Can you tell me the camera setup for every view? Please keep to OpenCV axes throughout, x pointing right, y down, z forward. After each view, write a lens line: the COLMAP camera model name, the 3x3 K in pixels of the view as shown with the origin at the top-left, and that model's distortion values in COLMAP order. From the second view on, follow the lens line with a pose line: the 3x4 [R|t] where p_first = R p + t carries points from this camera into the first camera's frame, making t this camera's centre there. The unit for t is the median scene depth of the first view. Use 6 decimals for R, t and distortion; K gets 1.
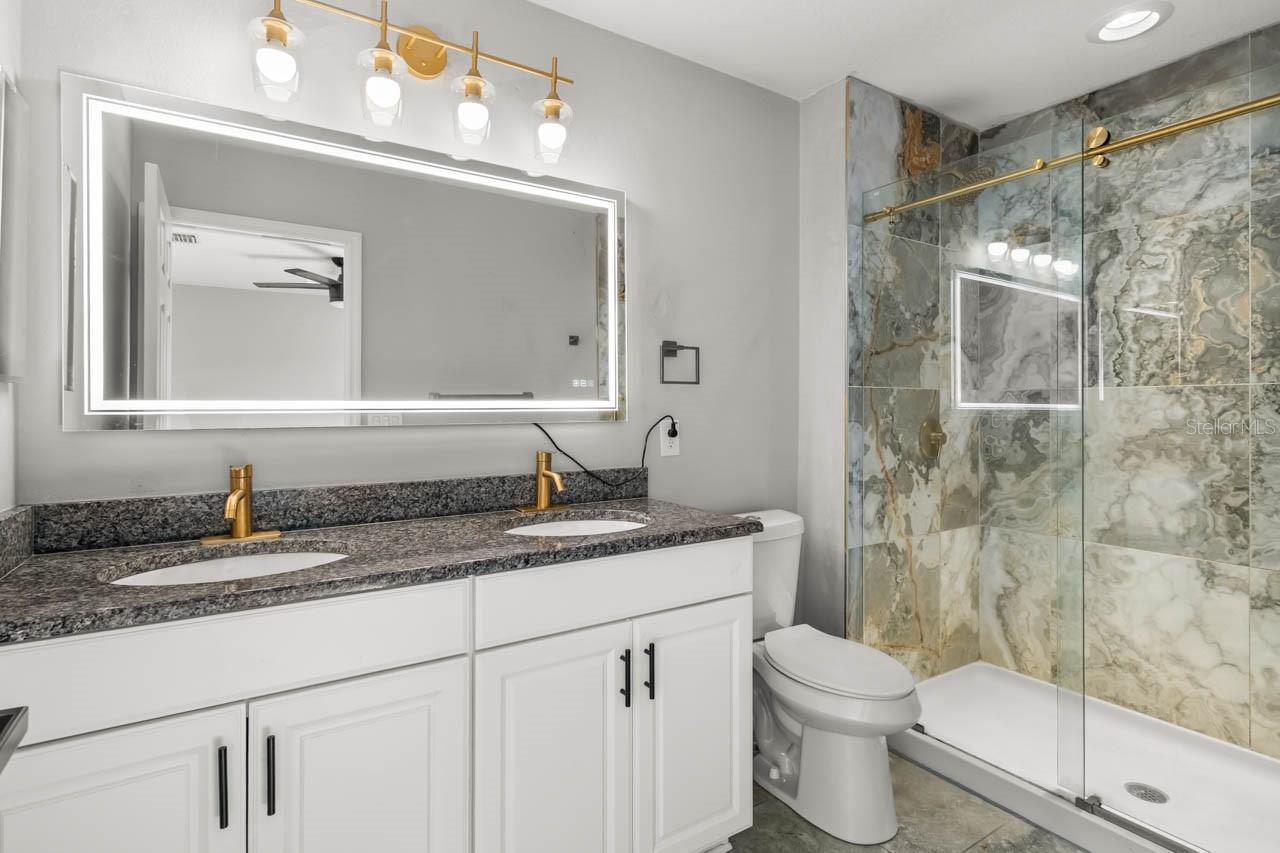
lens RADIAL K [[637.7, 0, 640.0], [0, 637.7, 426.5], [0, 0, 1]] dist [0.005557, 0.000612]
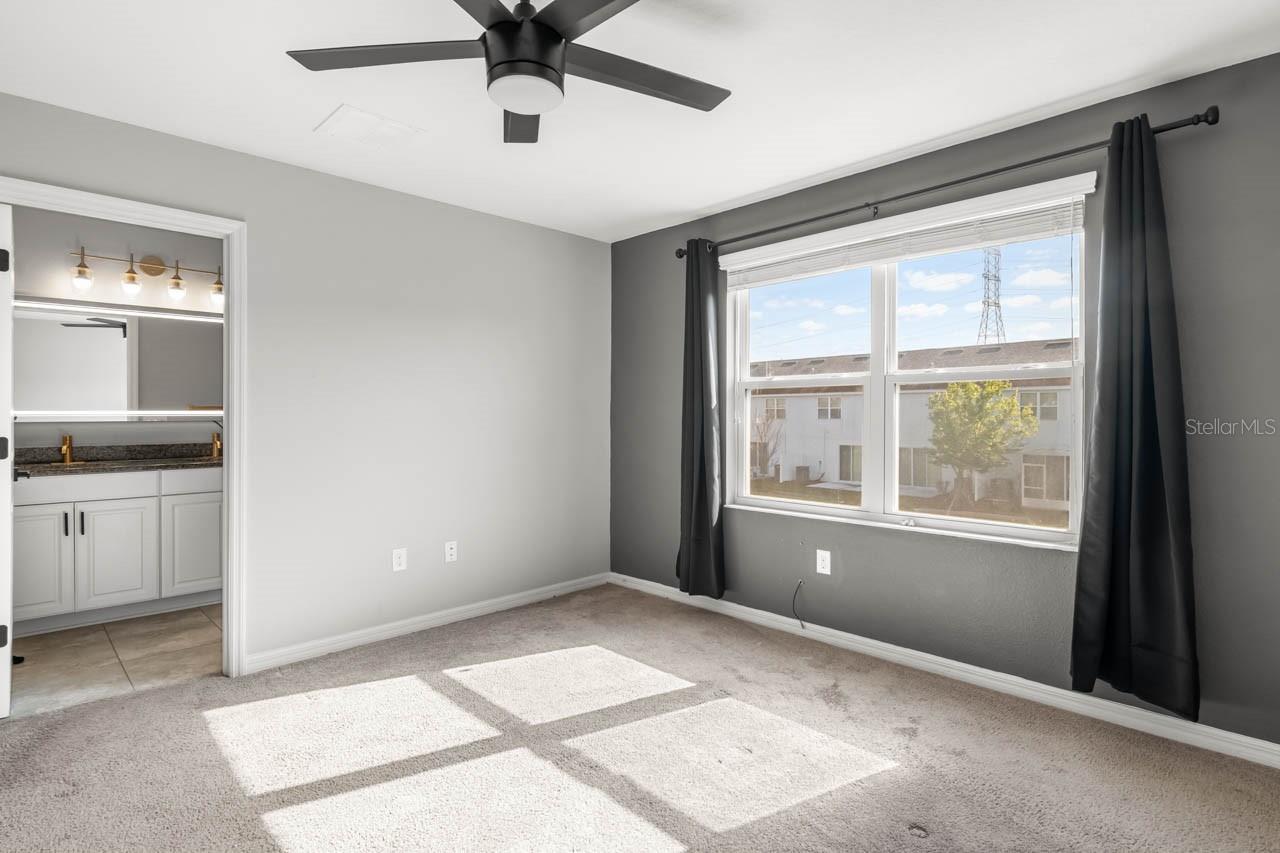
lens RADIAL K [[624.1, 0, 621.3], [0, 624.1, 423.7], [0, 0, 1]] dist [0.001525, 0.000156]
pose [[0.979260, -0.008900, 0.202410, 1.034295], [0.012327, 0.999801, -0.015678, 0.076412], [-0.202230, 0.017848, 0.979175, -1.883441]]
